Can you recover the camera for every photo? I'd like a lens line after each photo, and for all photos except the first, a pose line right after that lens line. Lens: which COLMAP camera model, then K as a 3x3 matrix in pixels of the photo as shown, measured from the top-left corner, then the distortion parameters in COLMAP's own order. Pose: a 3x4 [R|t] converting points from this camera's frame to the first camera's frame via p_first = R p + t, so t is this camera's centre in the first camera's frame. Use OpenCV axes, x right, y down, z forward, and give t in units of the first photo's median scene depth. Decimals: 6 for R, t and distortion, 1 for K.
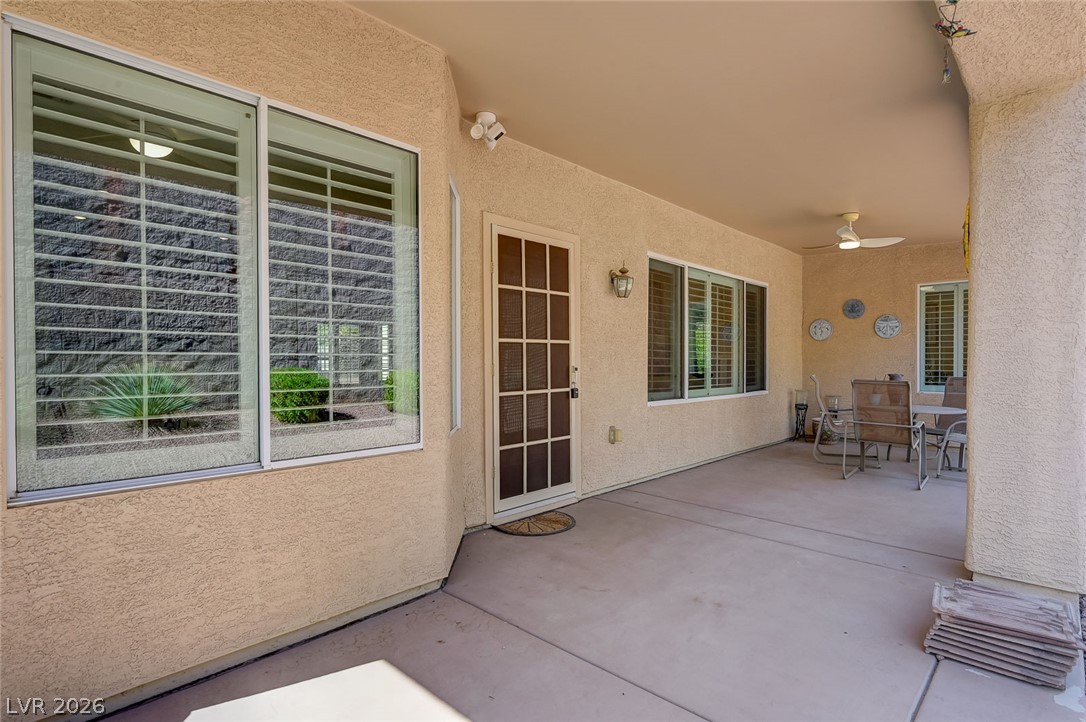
lens RADIAL K [[555.6, 0, 545.3], [0, 555.6, 364.4], [0, 0, 1]] dist [-0.001142, 0.000112]
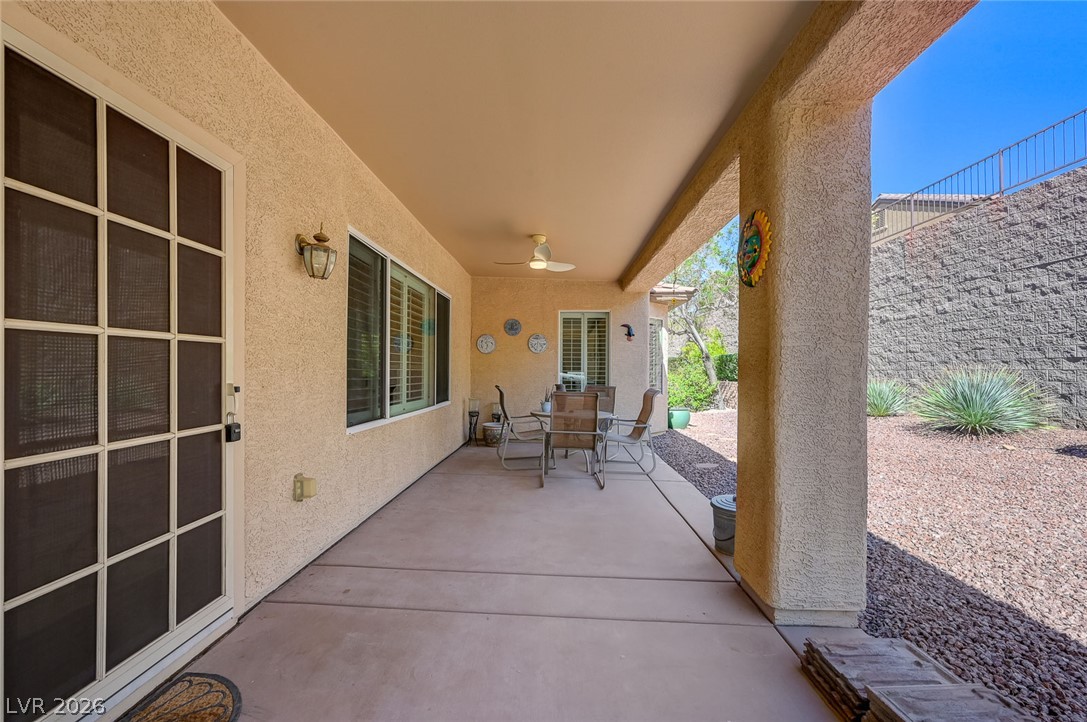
lens RADIAL K [[441.4, 0, 543.9], [0, 441.4, 370.0], [0, 0, 1]] dist [-0.001170, 0.000006]
pose [[0.755611, 0.007331, 0.654980, -0.001870], [-0.005433, 0.999973, -0.004924, -0.010646], [-0.654998, 0.000162, 0.755631, 0.460761]]
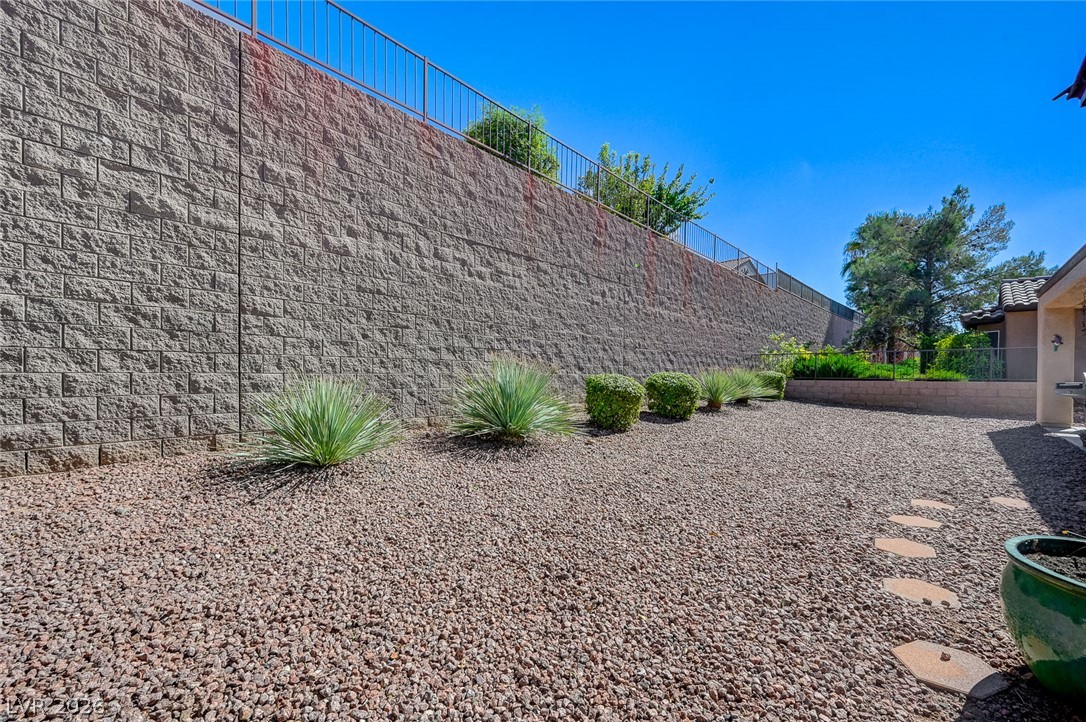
lens RADIAL K [[438.1, 0, 540.8], [0, 438.1, 370.8], [0, 0, 1]] dist [-0.002473, 0.000399]
pose [[-1.000000, -0.000210, -0.000492, 2.294377], [-0.000208, 0.999992, -0.004095, 0.009697], [0.000493, -0.004095, -0.999991, 1.947808]]
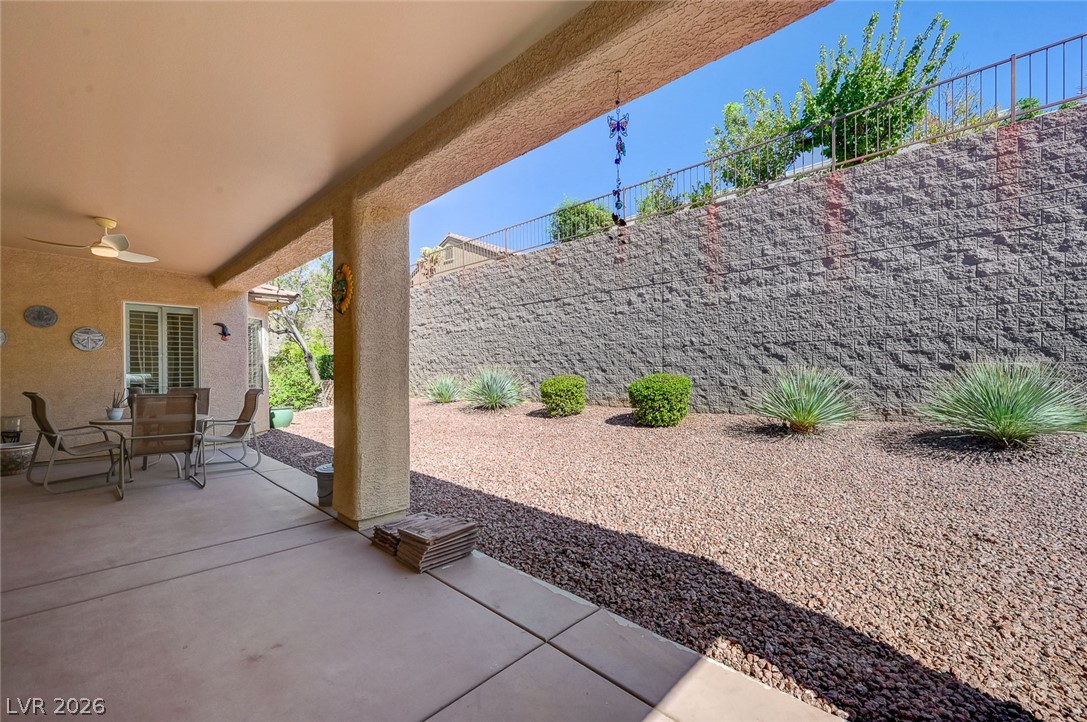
lens RADIAL K [[438.5, 0, 541.3], [0, 438.5, 370.8], [0, 0, 1]] dist [-0.002473, 0.000399]
pose [[0.016047, -0.000364, 0.999871, -0.242491], [0.008981, 0.999960, 0.000220, -0.009838], [-0.999831, 0.008976, 0.016049, 0.330567]]
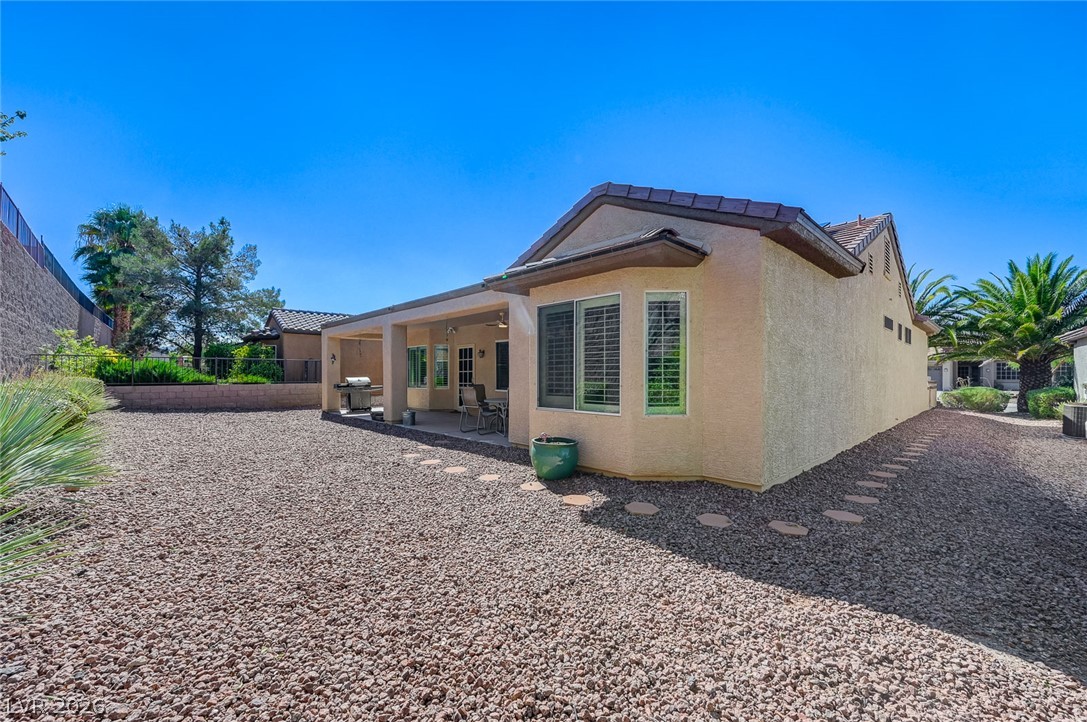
lens RADIAL K [[434.4, 0, 544.1], [0, 434.4, 367.2], [0, 0, 1]] dist [-0.000297, 0.000316]
pose [[-0.061567, -0.011533, -0.998036, 3.047065], [-0.002112, 0.999933, -0.011425, -0.035937], [0.998101, 0.001404, -0.061587, 1.683813]]
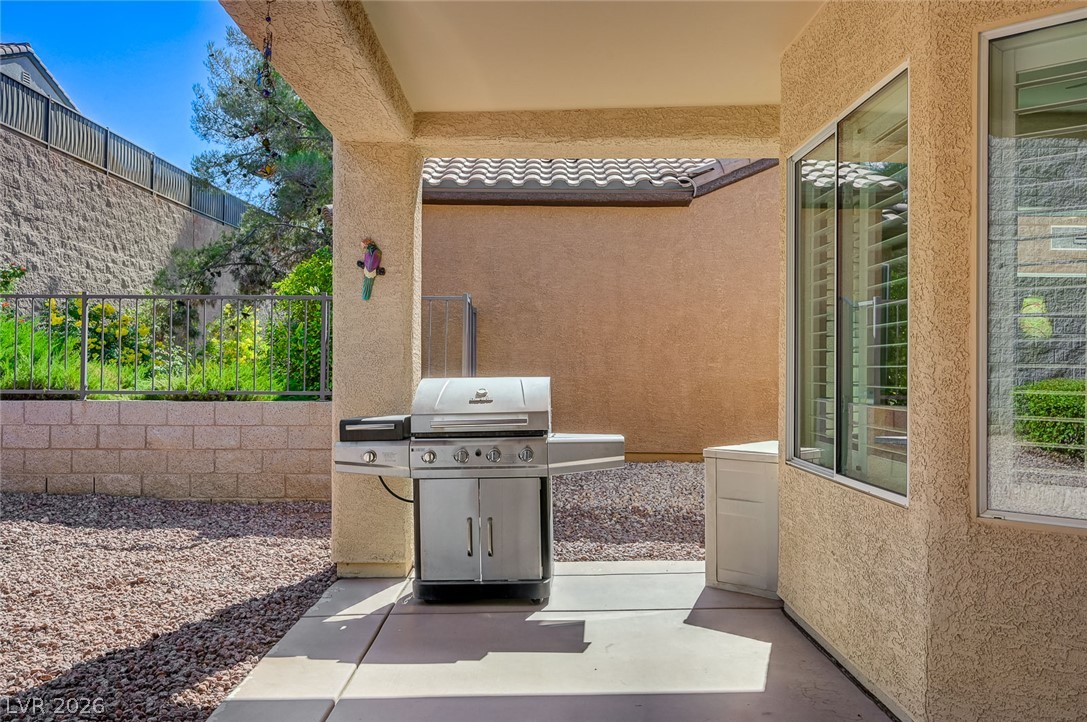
lens RADIAL K [[944.7, 0, 543.5], [0, 944.7, 361.0], [0, 0, 1]] dist [-0.002763, -0.000586]
pose [[-0.725214, -0.005318, -0.688503, 0.529779], [-0.004643, 0.999985, -0.002834, -0.010225], [0.688508, 0.001141, -0.725228, 0.926274]]
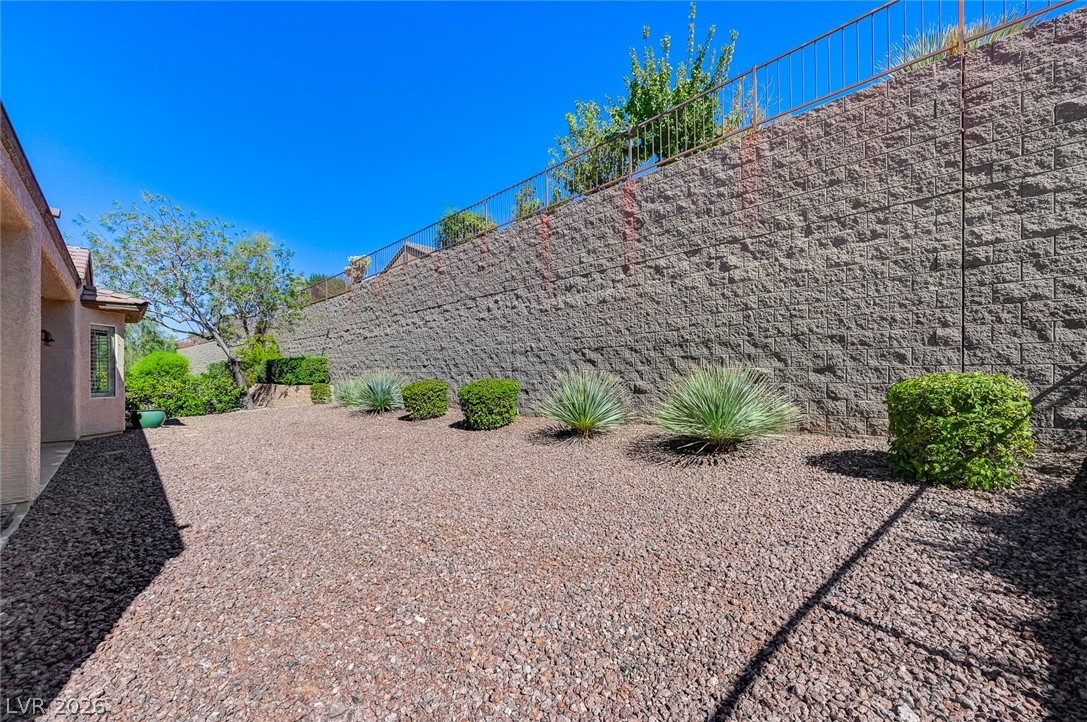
lens RADIAL K [[434.4, 0, 544.1], [0, 434.4, 367.2], [0, 0, 1]] dist [-0.000297, 0.000316]
pose [[0.052416, 0.019433, 0.998436, -0.250497], [0.006433, 0.999783, -0.019797, -0.002287], [-0.998605, 0.007461, 0.052279, -0.493552]]
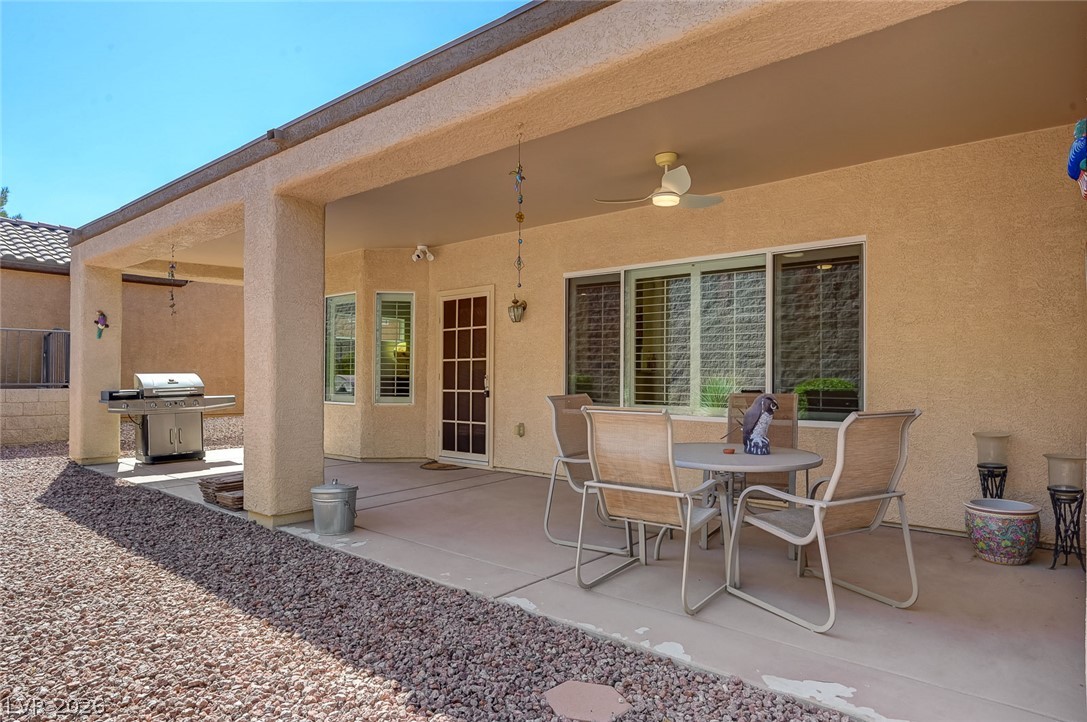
lens RADIAL K [[650.3, 0, 543.5], [0, 650.3, 361.0], [0, 0, 1]] dist [-0.001641, -0.000940]
pose [[0.038491, -0.022346, -0.999009, 1.764799], [-0.010047, 0.999691, -0.022748, 0.002595], [0.999208, 0.010912, 0.038255, 1.082633]]
